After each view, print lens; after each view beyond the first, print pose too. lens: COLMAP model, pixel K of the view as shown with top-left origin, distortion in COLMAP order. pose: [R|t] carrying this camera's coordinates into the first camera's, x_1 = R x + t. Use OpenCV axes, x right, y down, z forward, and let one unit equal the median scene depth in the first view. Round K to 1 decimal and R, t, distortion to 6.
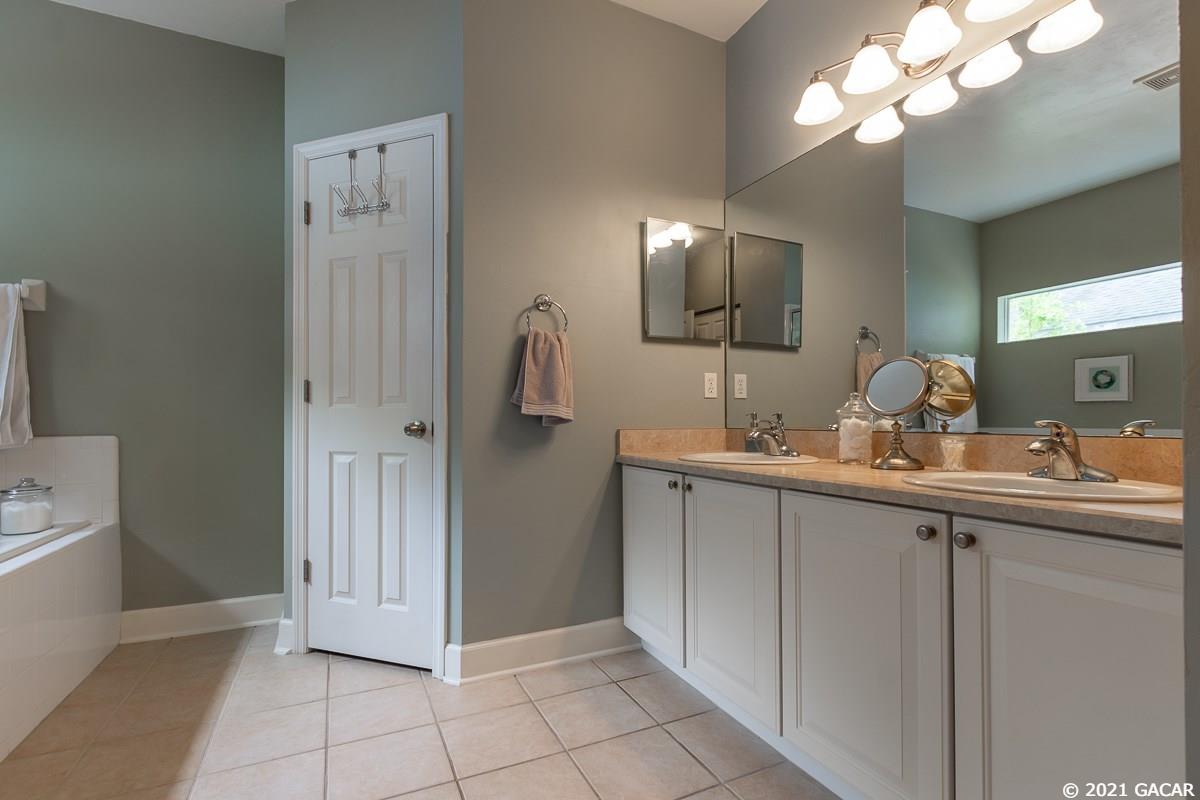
lens RADIAL K [[575.7, 0, 600.4], [0, 575.7, 408.4], [0, 0, 1]] dist [0.002058, -0.000594]
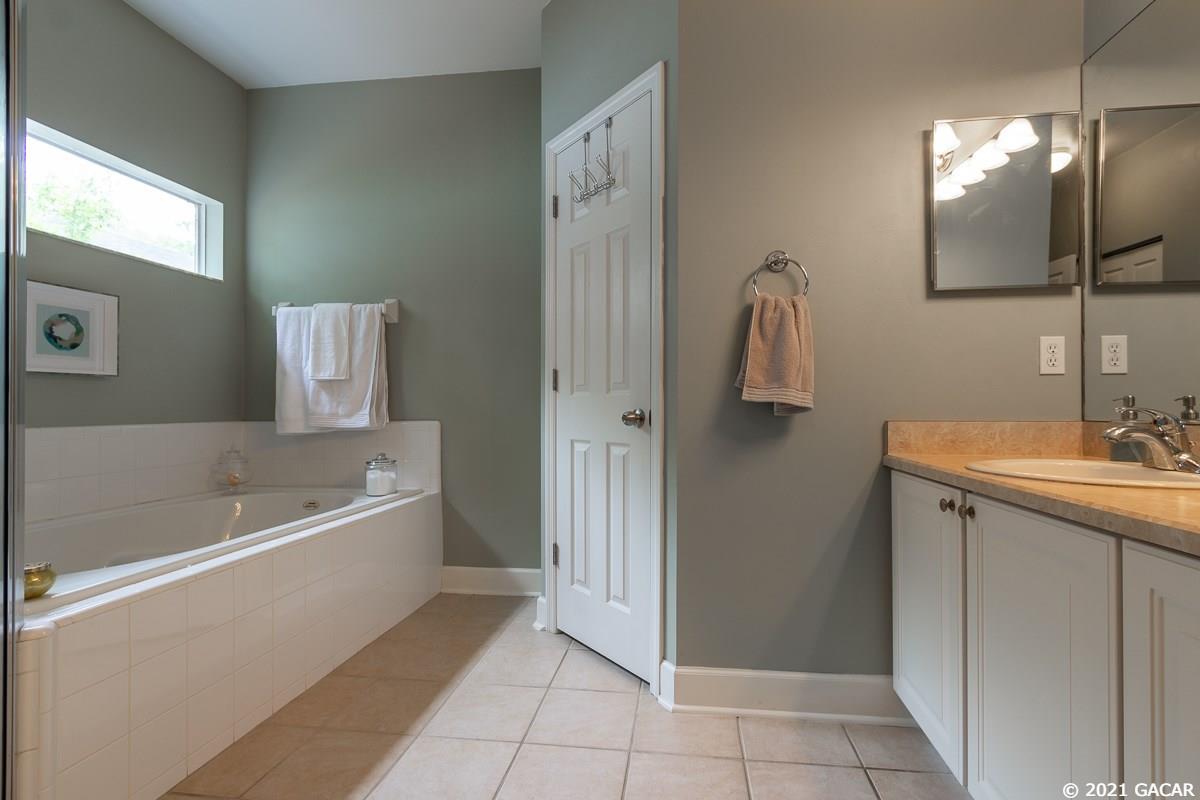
lens RADIAL K [[575.7, 0, 604.0], [0, 575.7, 403.3], [0, 0, 1]] dist [0.002058, -0.000594]
pose [[0.843035, -0.004124, -0.537843, 0.125513], [0.010123, 0.999915, 0.008199, 0.004577], [0.537764, -0.012356, 0.843005, 0.190763]]
